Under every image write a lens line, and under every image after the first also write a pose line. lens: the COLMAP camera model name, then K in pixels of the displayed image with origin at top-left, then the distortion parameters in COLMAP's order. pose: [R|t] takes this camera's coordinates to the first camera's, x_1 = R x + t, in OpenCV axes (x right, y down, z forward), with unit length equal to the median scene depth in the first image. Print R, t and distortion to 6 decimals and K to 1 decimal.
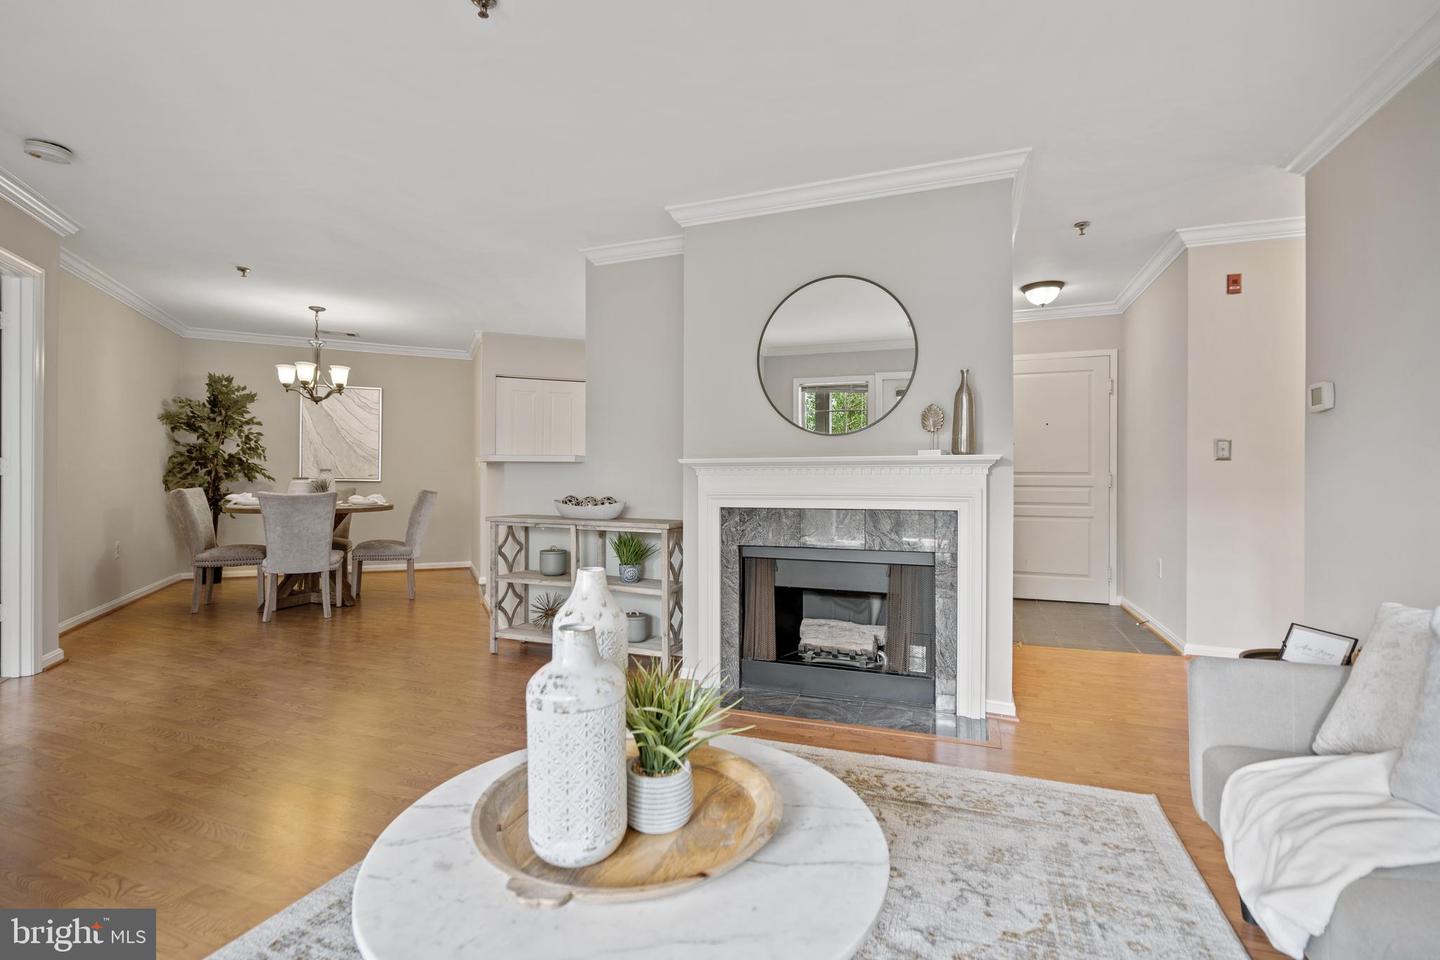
lens RADIAL K [[666.0, 0, 720.0], [0, 666.0, 480.0], [0, 0, 1]] dist [-0.002545, 0.000136]
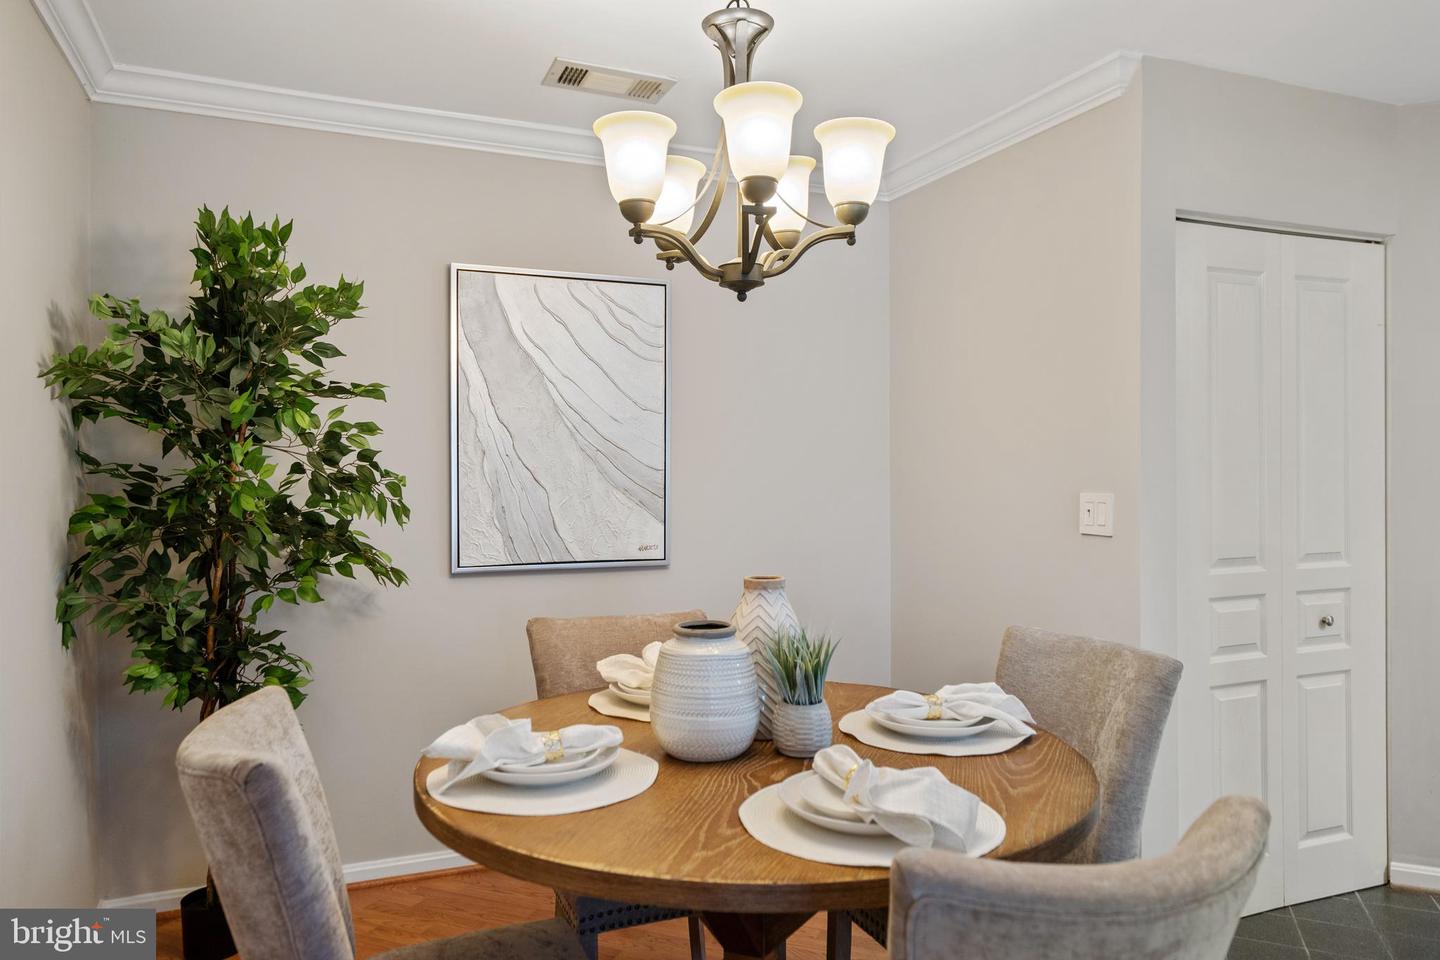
lens RADIAL K [[972.4, 0, 720.0], [0, 972.4, 480.0], [0, 0, 1]] dist [-0.033602, -0.001243]
pose [[0.999821, -0.009980, -0.016080, -0.545870], [0.010071, 0.999934, 0.005598, -0.048642], [0.016023, -0.005759, 0.999855, 0.600288]]
